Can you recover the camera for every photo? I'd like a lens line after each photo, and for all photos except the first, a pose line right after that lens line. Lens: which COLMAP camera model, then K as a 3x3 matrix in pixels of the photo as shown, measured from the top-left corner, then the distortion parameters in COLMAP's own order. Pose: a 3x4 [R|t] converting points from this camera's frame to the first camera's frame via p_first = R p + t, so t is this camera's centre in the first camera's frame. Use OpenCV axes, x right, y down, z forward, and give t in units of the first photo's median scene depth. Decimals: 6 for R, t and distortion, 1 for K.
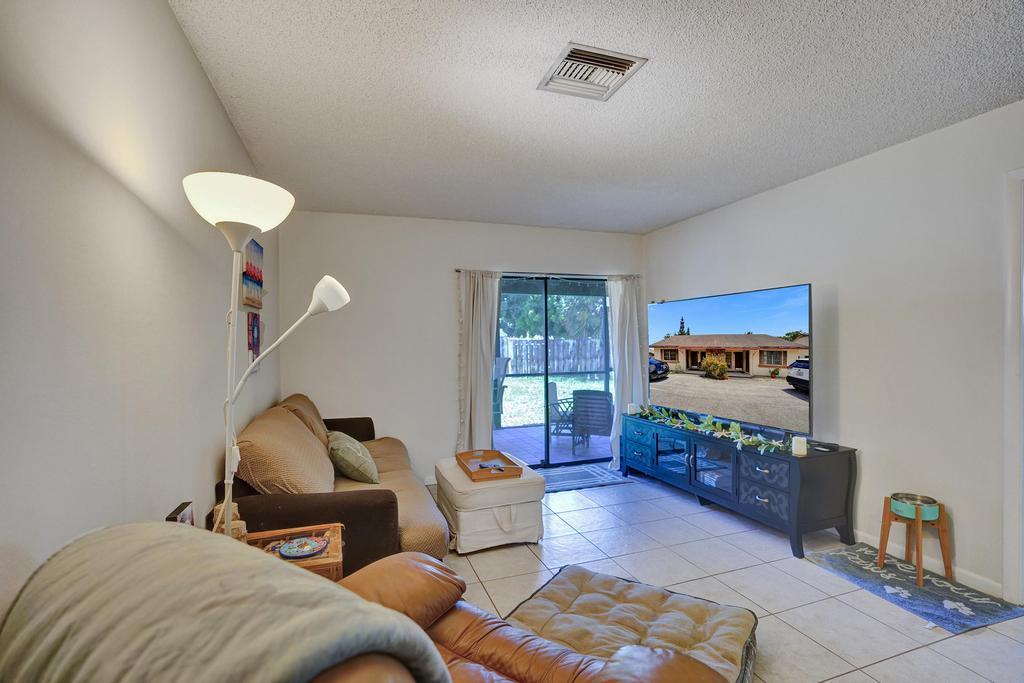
lens RADIAL K [[468.2, 0, 512.0], [0, 468.2, 341.5], [0, 0, 1]] dist [0.000063, -0.000001]
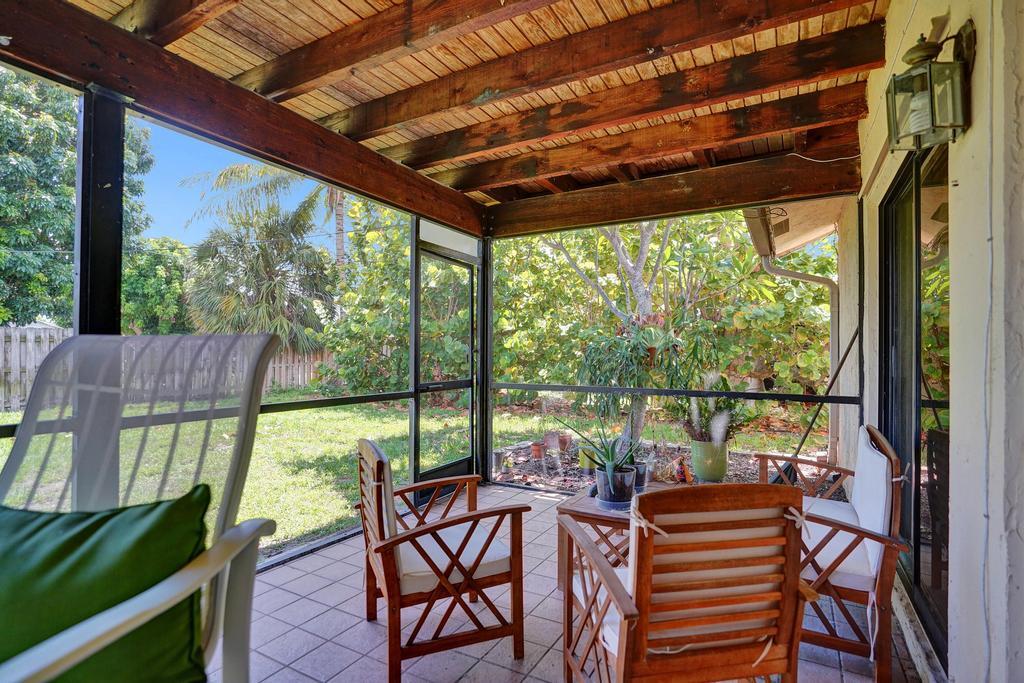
lens RADIAL K [[511.1, 0, 512.0], [0, 511.1, 341.5], [0, 0, 1]] dist [0.000199, 0.000002]
pose [[0.753976, 0.016150, 0.656703, -0.045667], [-0.005752, 0.999822, -0.017985, 0.024769], [-0.656876, 0.009783, 0.753935, 0.590233]]
